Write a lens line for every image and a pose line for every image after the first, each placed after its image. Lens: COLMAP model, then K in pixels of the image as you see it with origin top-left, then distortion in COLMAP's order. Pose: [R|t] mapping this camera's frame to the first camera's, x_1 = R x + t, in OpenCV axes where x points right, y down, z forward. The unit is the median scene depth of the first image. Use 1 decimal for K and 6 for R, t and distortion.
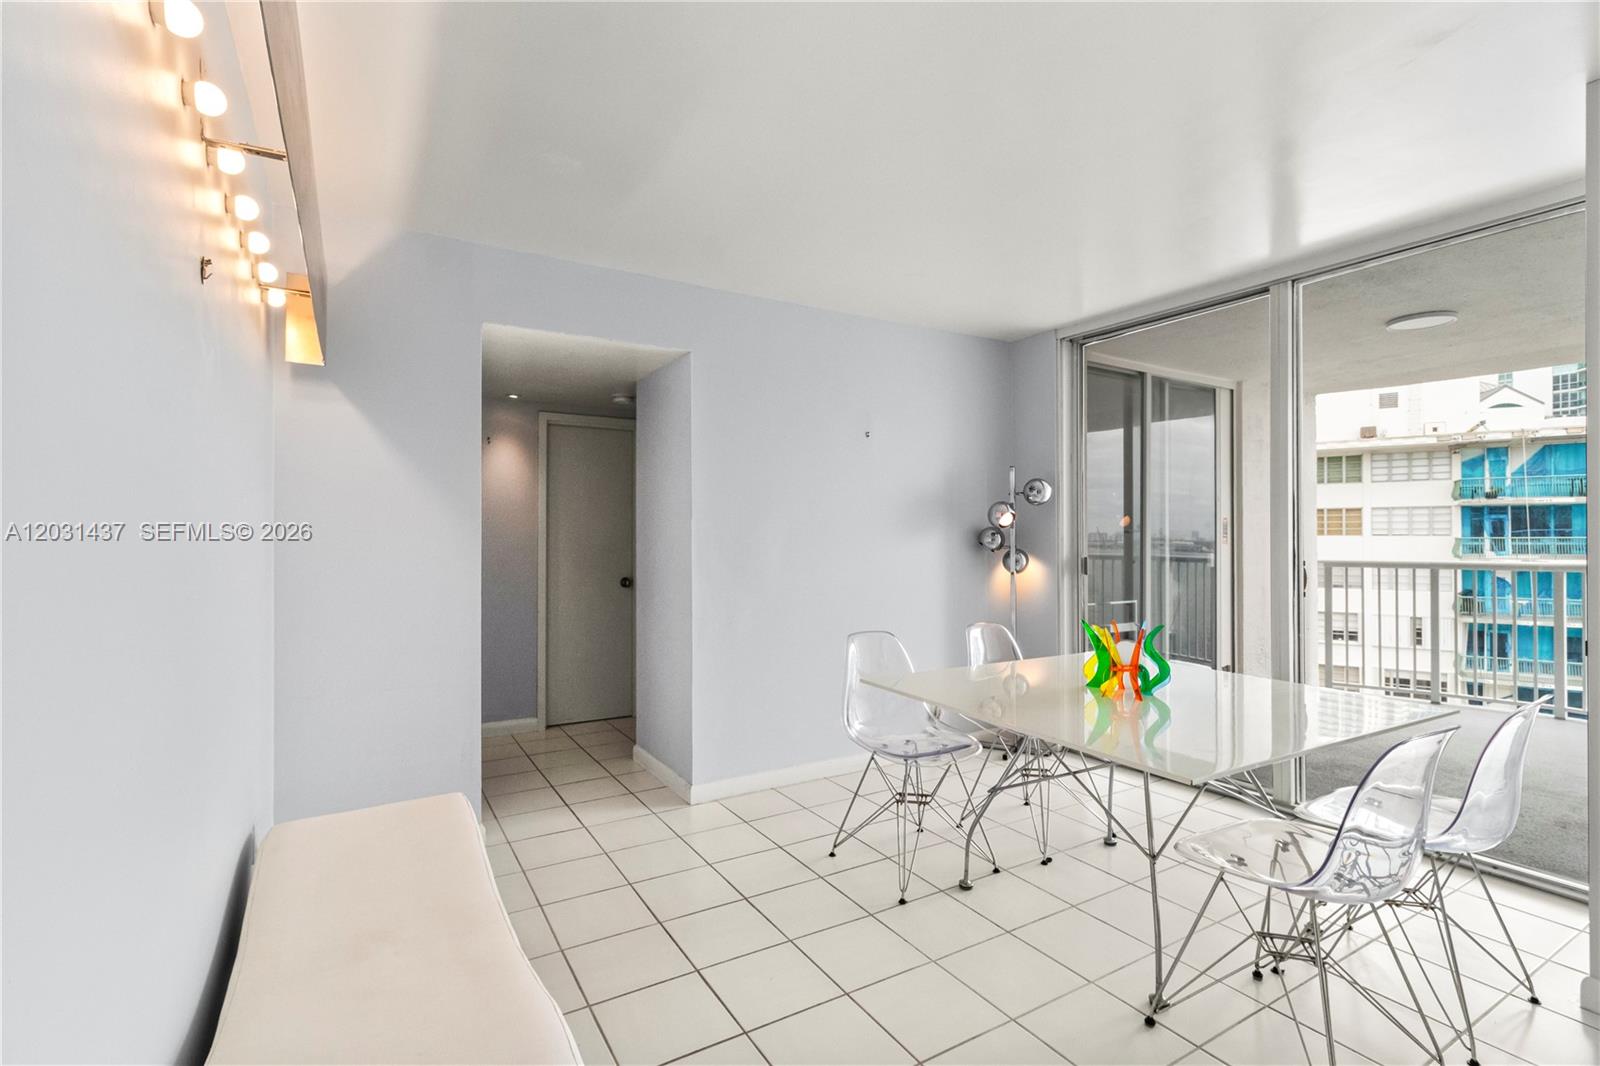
lens RADIAL K [[734.1, 0, 842.3], [0, 734.1, 527.5], [0, 0, 1]] dist [0.011024, 0.000696]
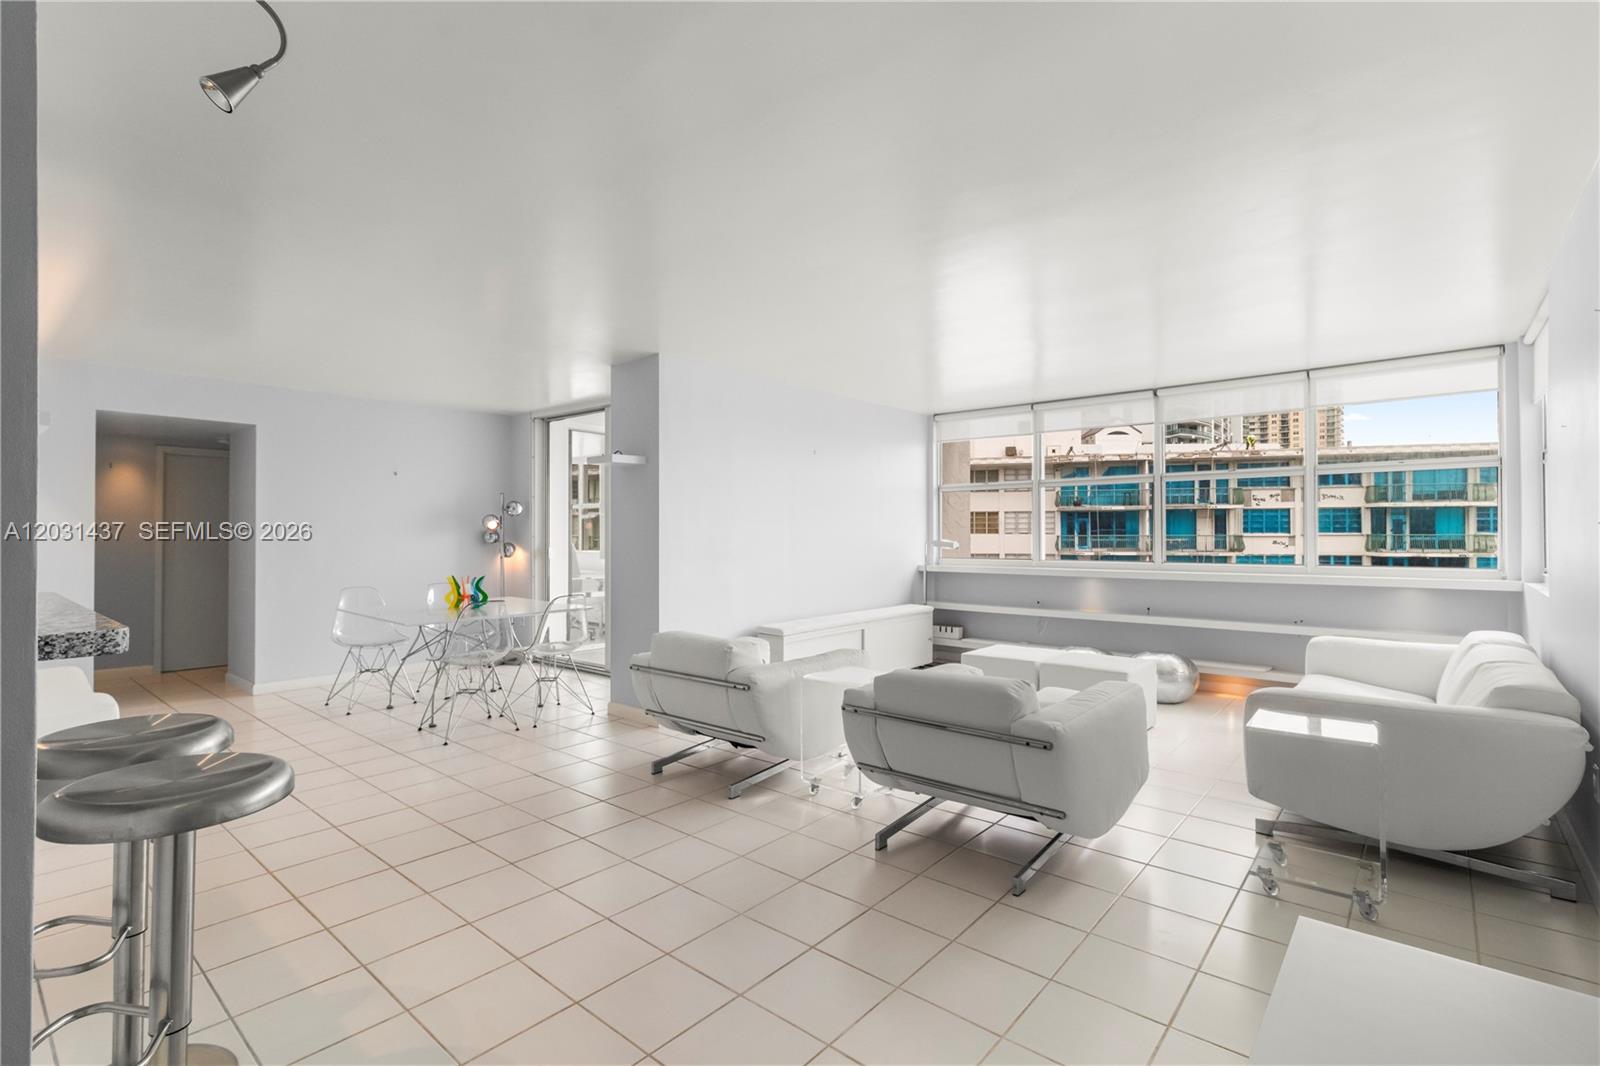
lens RADIAL K [[734.1, 0, 829.1], [0, 734.1, 529.4], [0, 0, 1]] dist [0.011024, 0.000696]
pose [[0.957574, 0.003709, 0.288165, 0.072617], [-0.005630, 0.999967, 0.005837, -0.002437], [-0.288134, -0.007212, 0.957563, -0.127950]]
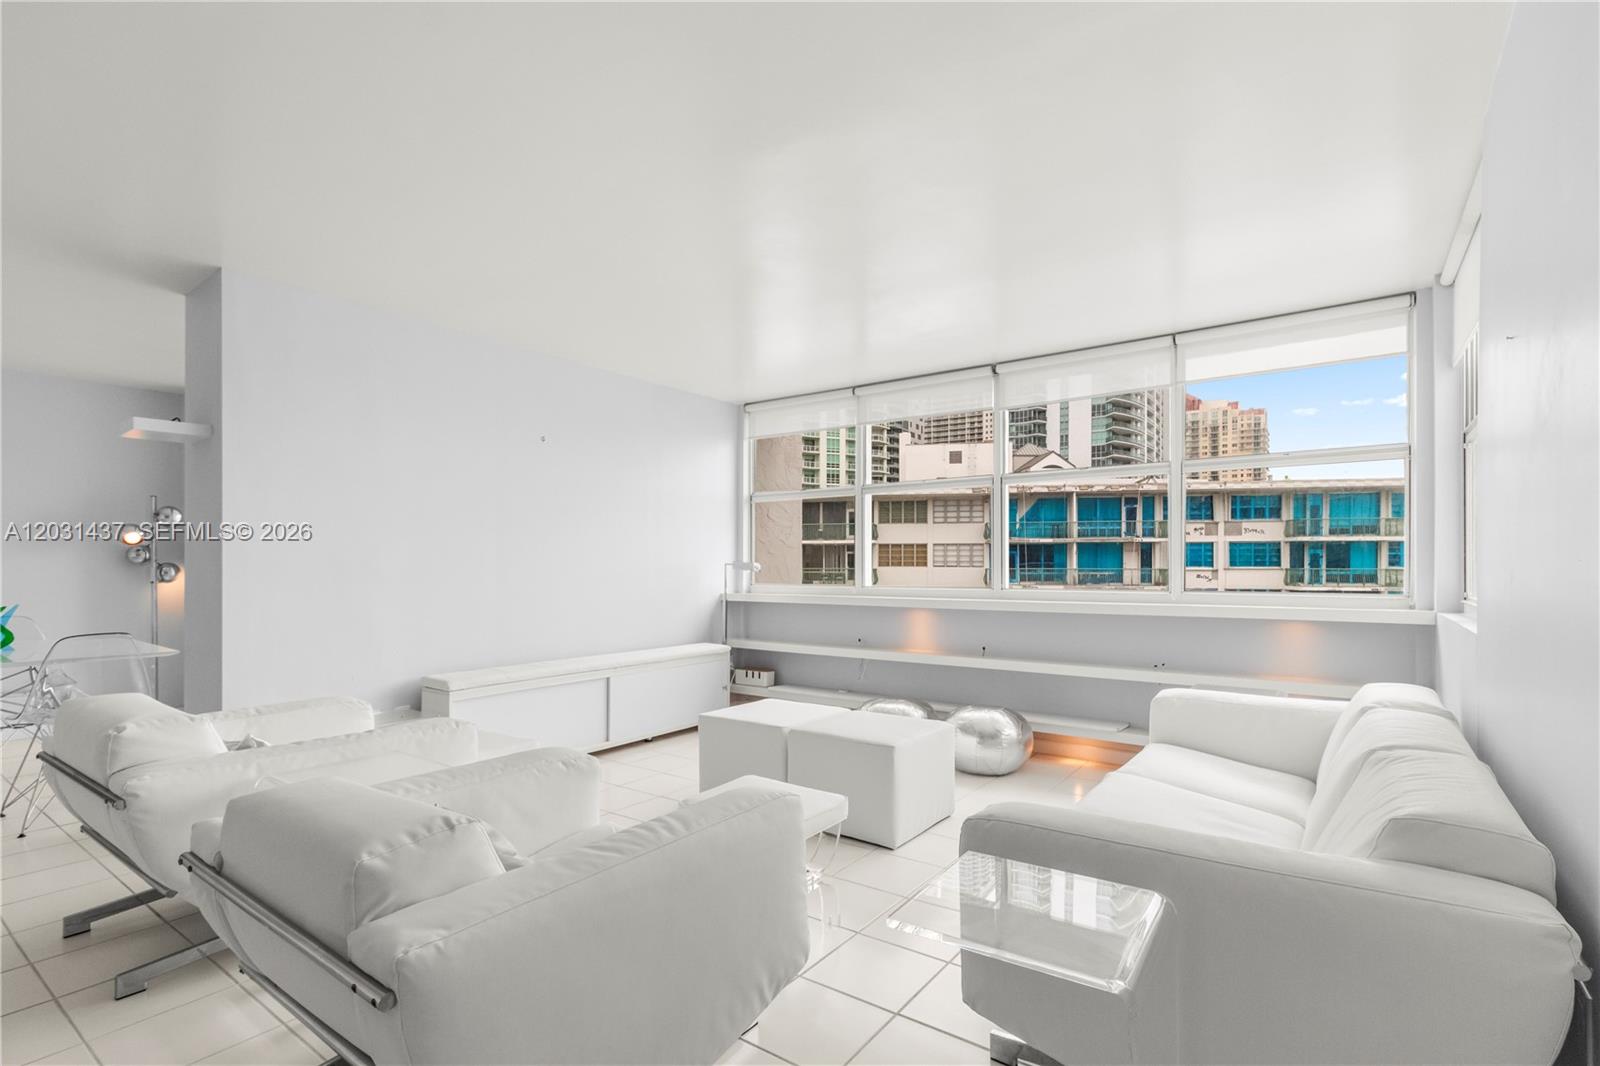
lens RADIAL K [[734.1, 0, 834.2], [0, 734.1, 570.8], [0, 0, 1]] dist [0.011024, 0.000696]
pose [[0.933553, 0.004400, 0.358412, 0.134501], [-0.010330, 0.999840, 0.014631, 0.001986], [-0.358290, -0.017361, 0.933449, -0.091108]]
